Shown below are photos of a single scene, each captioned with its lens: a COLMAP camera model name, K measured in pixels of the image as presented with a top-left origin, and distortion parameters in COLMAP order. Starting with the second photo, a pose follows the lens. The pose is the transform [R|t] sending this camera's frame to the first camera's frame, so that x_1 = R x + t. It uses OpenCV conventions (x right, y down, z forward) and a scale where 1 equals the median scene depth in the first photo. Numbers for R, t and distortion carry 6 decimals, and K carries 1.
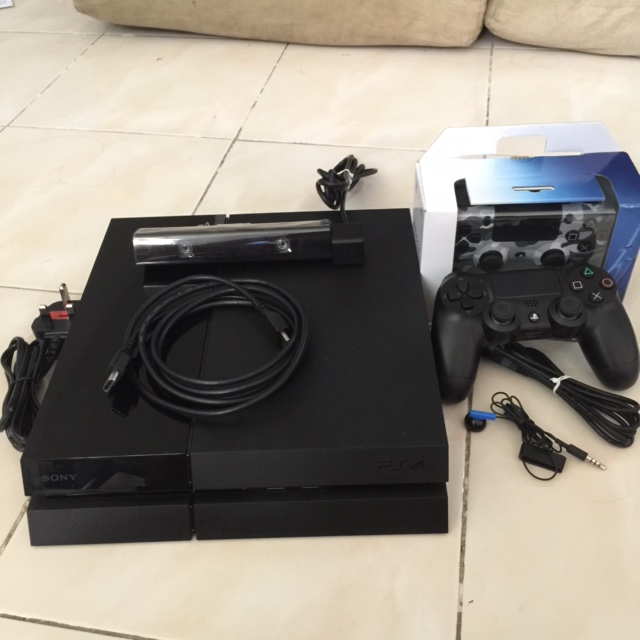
lens RADIAL K [[726.6, 0, 322.9], [0, 726.6, 322.0], [0, 0, 1]] dist [0.032055, 0.000000]
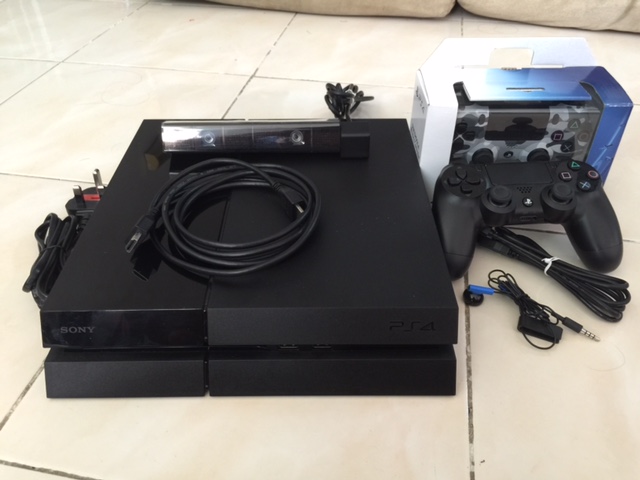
lens RADIAL K [[542.5, 0, 313.7], [0, 542.5, 239.5], [0, 0, 1]] dist [0.052962, -0.071241]
pose [[0.999476, 0.029241, 0.013896, -0.038068], [-0.028330, 0.997689, -0.061761, 0.105289], [-0.015670, 0.061335, 0.997994, 0.189131]]
